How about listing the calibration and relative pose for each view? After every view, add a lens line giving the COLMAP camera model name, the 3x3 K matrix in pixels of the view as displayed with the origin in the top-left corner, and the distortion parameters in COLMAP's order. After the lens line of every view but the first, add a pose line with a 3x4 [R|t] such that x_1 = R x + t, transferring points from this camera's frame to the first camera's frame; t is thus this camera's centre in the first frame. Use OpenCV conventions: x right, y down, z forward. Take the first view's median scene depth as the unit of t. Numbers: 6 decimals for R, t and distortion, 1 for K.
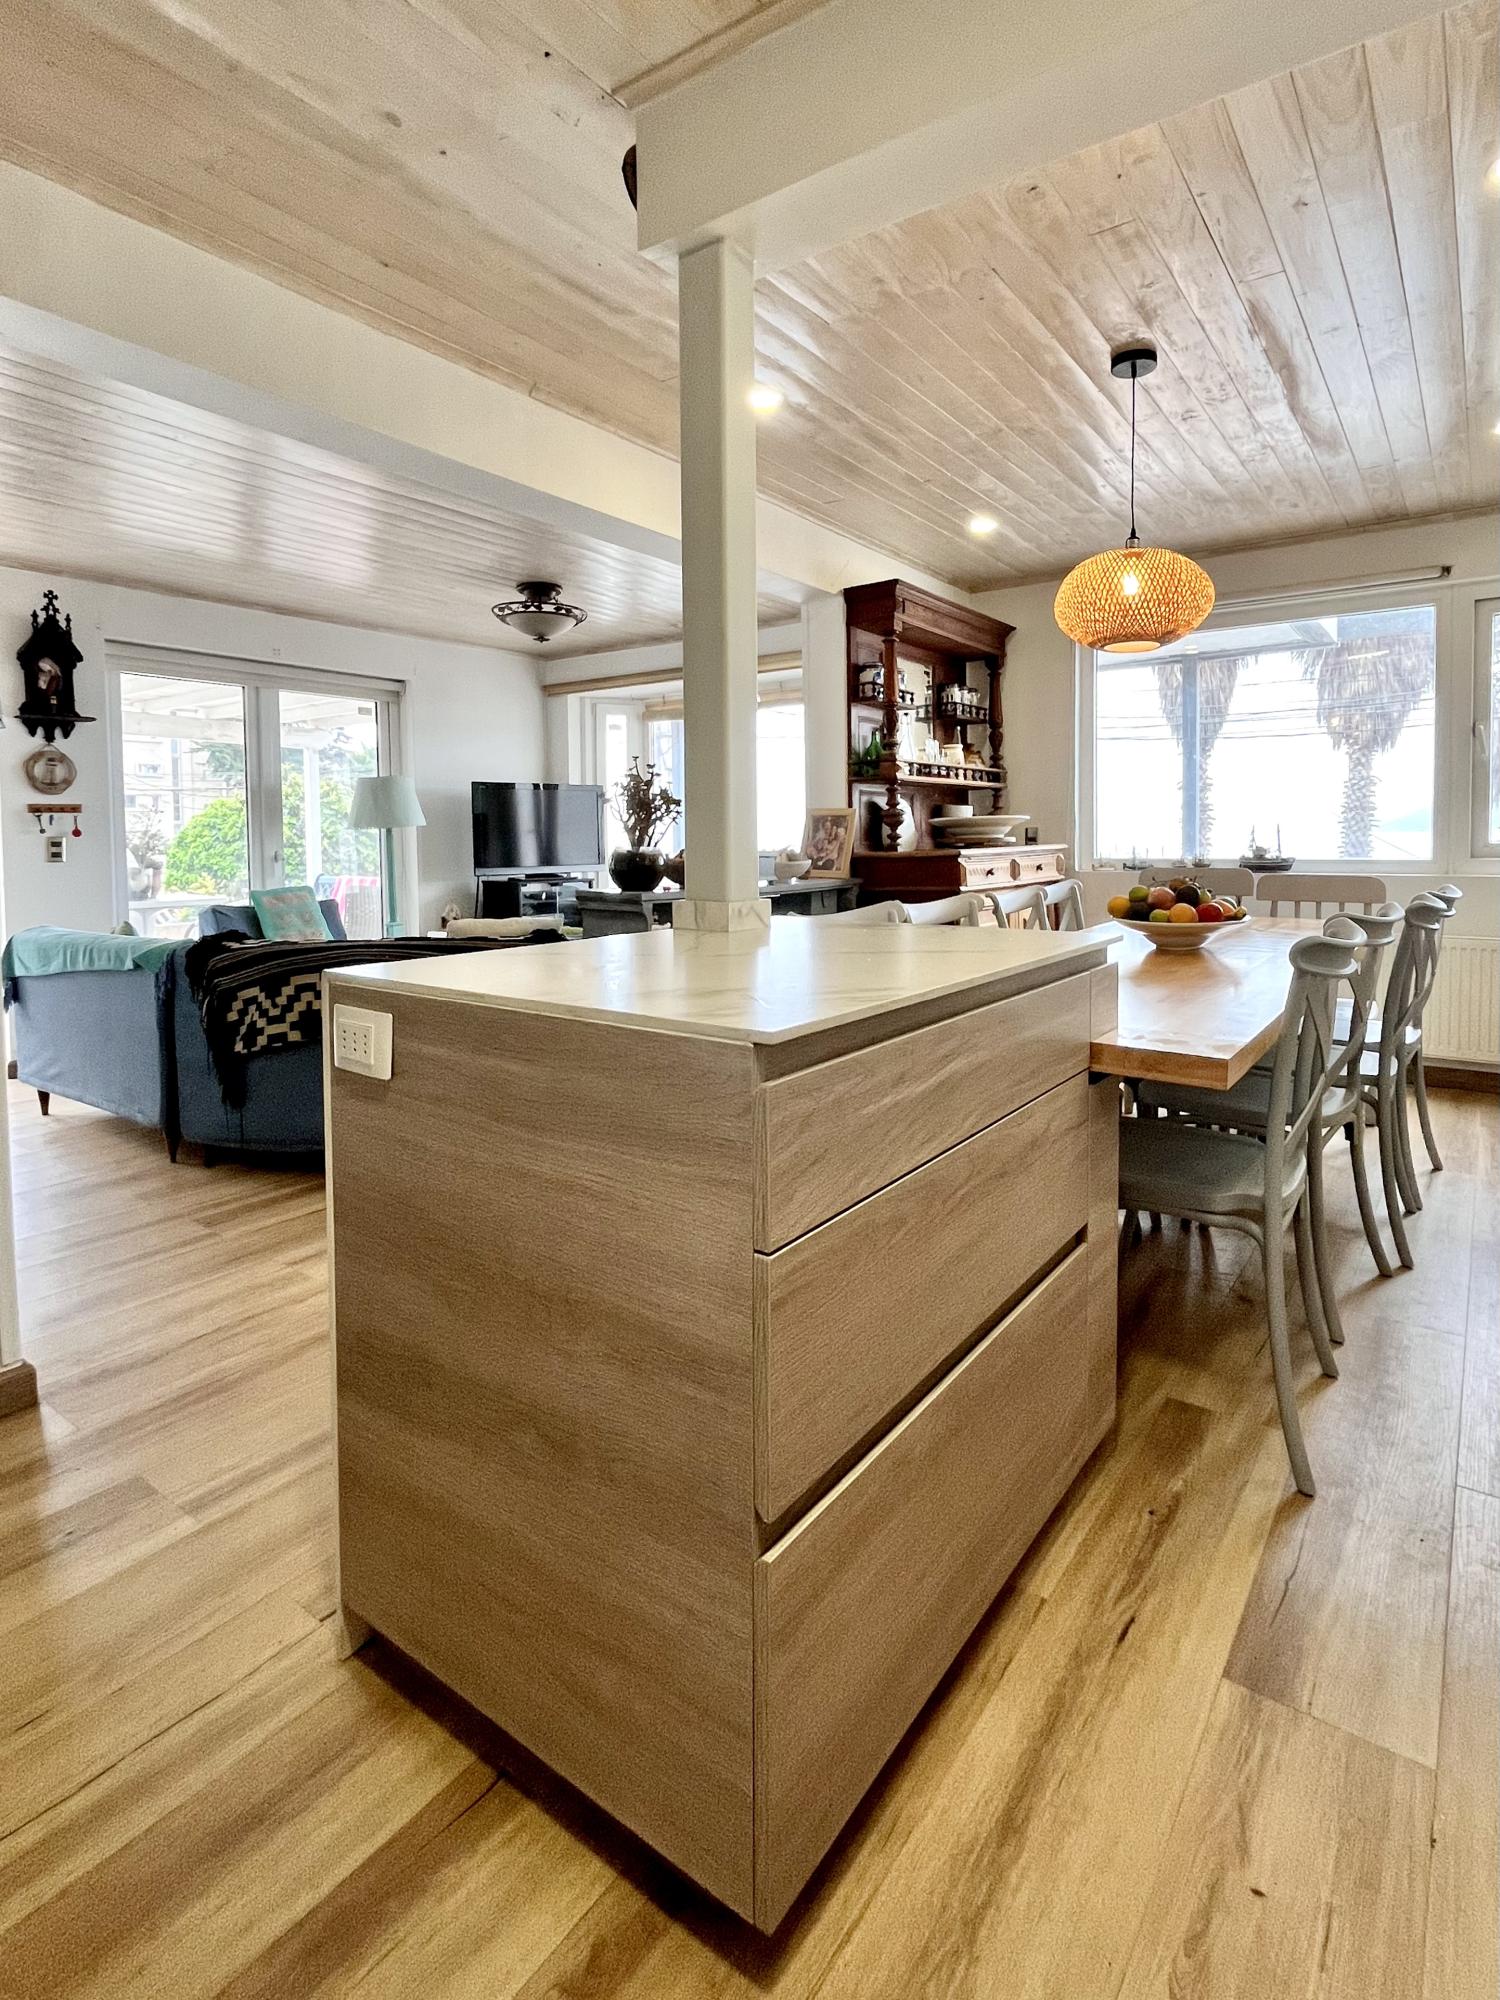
lens RADIAL K [[1018.1, 0, 767.1], [0, 1018.1, 873.8], [0, 0, 1]] dist [-0.001471, -0.000147]
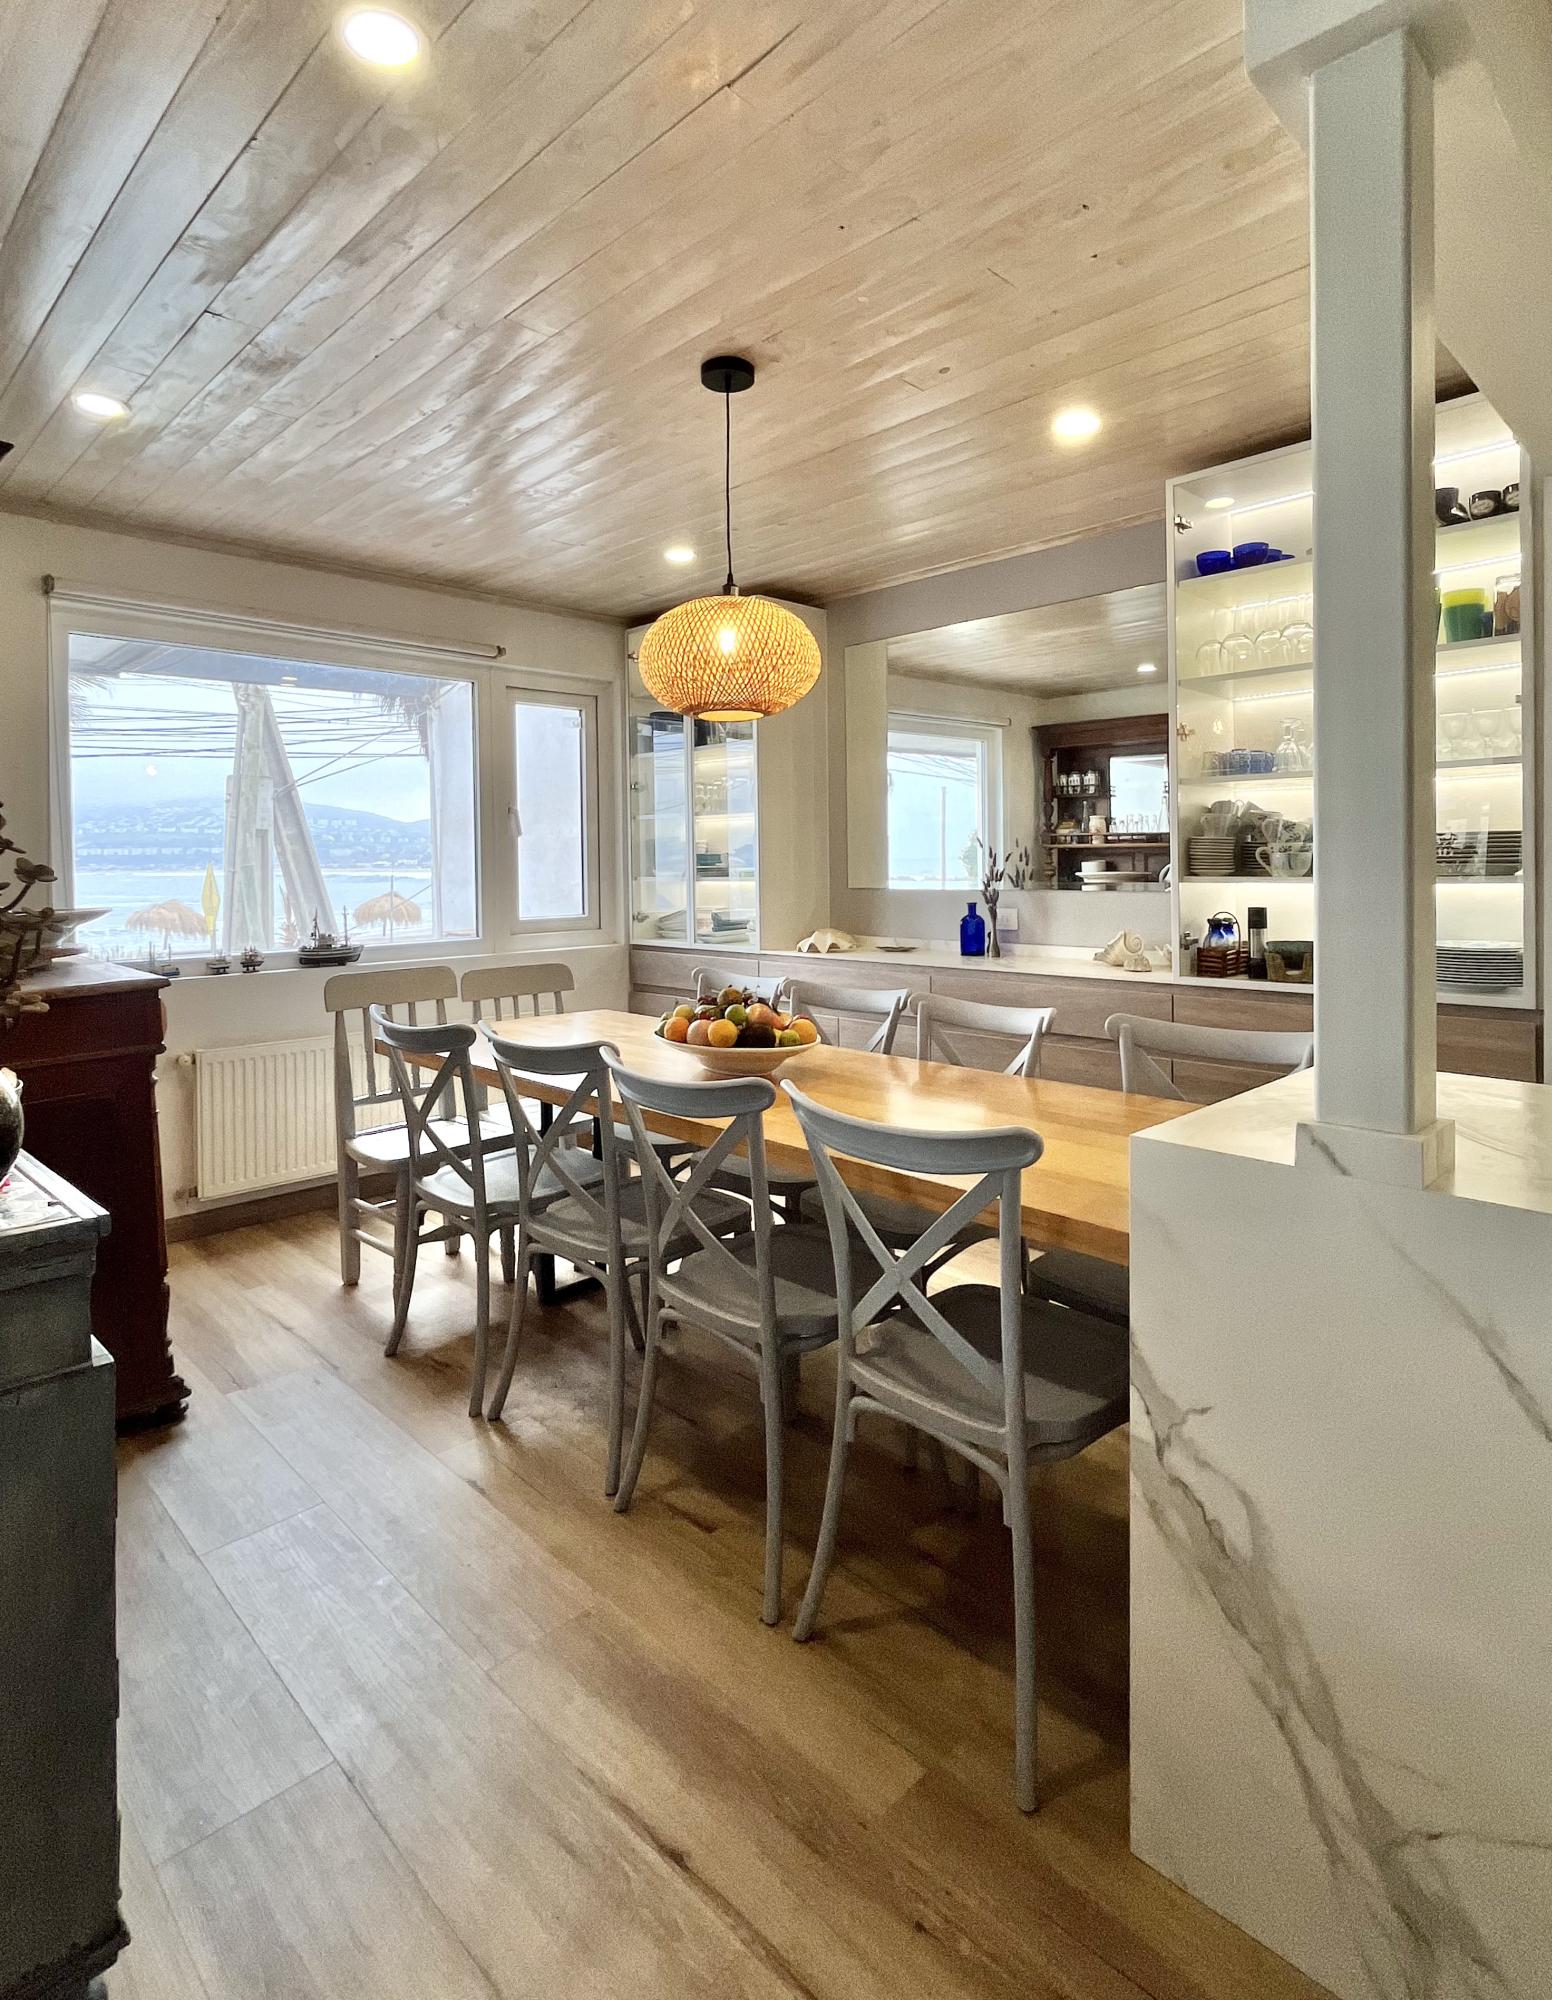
lens RADIAL K [[1053.8, 0, 800.8], [0, 1053.8, 887.5], [0, 0, 1]] dist [0.000900, -0.000348]
pose [[0.157286, -0.010952, 0.987492, -0.402248], [0.042346, 0.999094, 0.004336, -0.072439], [-0.986645, 0.041135, 0.157608, 0.695903]]
